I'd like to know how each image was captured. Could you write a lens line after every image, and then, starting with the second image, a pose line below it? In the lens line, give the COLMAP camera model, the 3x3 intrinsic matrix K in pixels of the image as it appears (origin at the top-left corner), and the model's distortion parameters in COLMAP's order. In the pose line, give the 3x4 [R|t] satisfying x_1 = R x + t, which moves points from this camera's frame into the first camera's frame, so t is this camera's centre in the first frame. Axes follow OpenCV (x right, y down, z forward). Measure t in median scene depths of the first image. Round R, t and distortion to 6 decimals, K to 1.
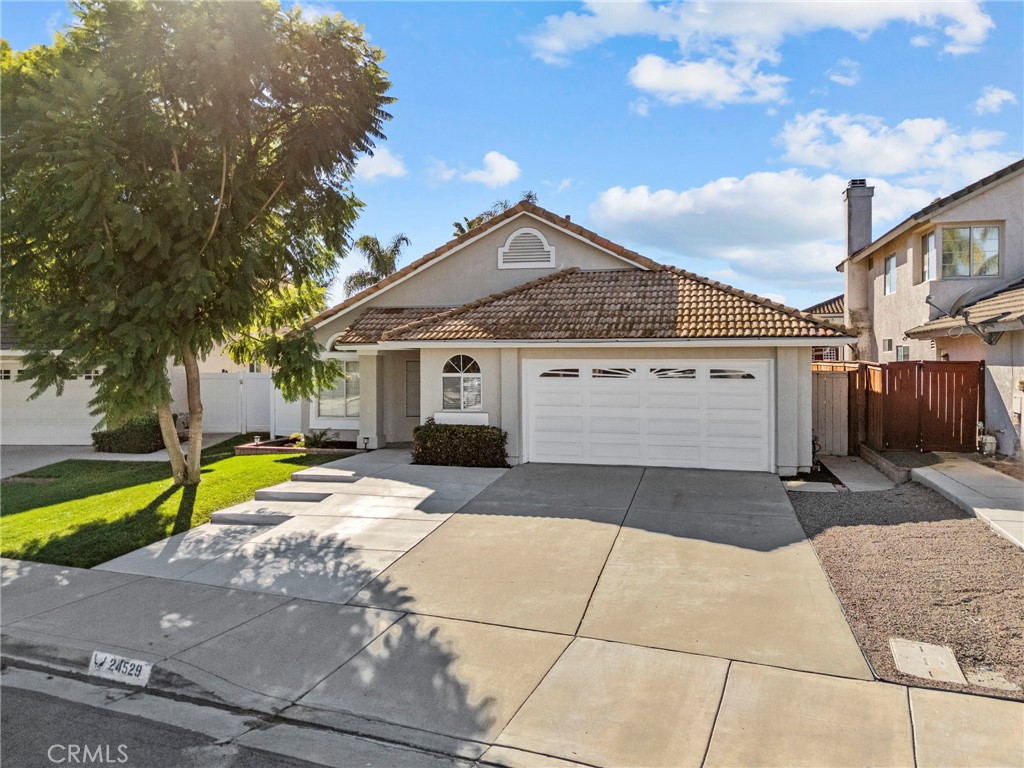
lens RADIAL K [[758.8, 0, 508.6], [0, 758.8, 362.6], [0, 0, 1]] dist [0.044730, -0.032001]
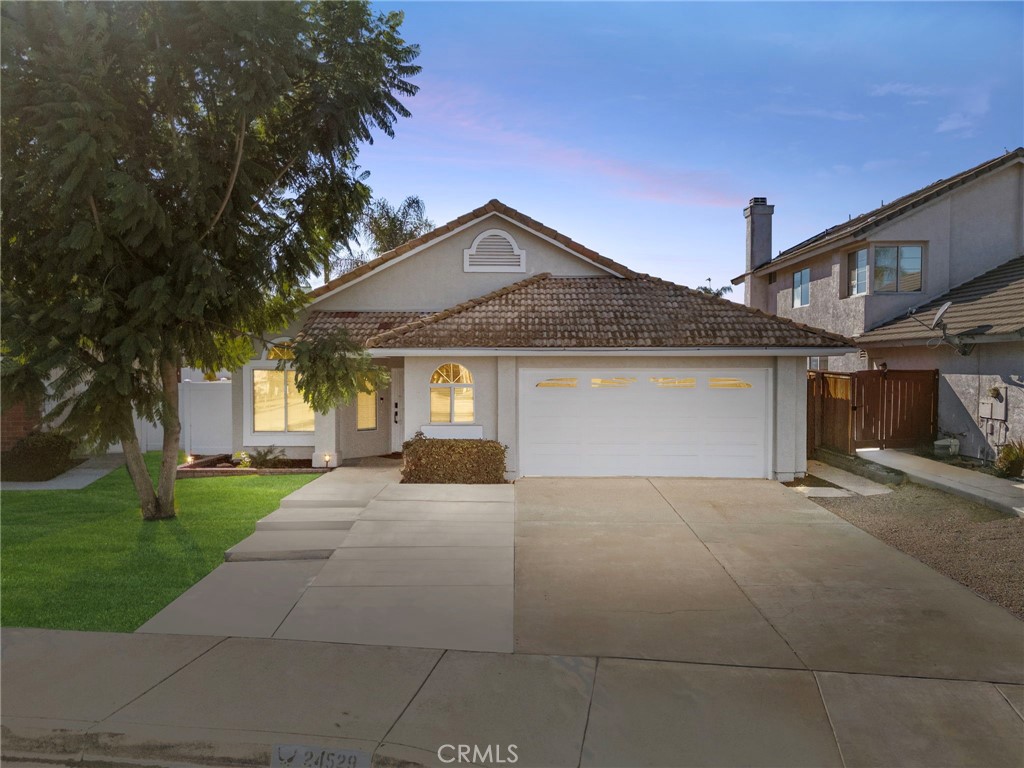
lens RADIAL K [[756.2, 0, 515.9], [0, 756.2, 386.7], [0, 0, 1]] dist [0.060517, -0.057287]
pose [[0.971996, -0.005996, 0.234922, -0.206667], [0.000689, 0.999743, 0.022668, -0.002971], [-0.234997, -0.021871, 0.971750, 0.082048]]
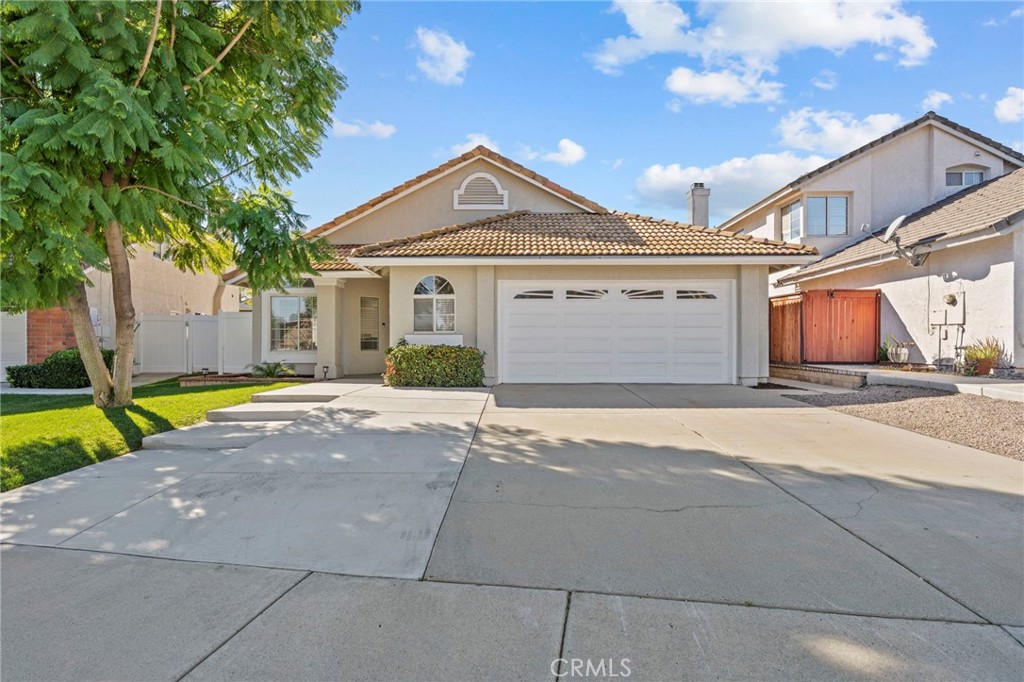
lens RADIAL K [[514.7, 0, 511.4], [0, 514.7, 343.4], [0, 0, 1]] dist [-0.002449, -0.000122]
pose [[0.974473, 0.000703, 0.224504, -0.116452], [0.000614, 0.999983, -0.005798, 0.082545], [-0.224504, 0.005787, 0.974456, 0.329784]]
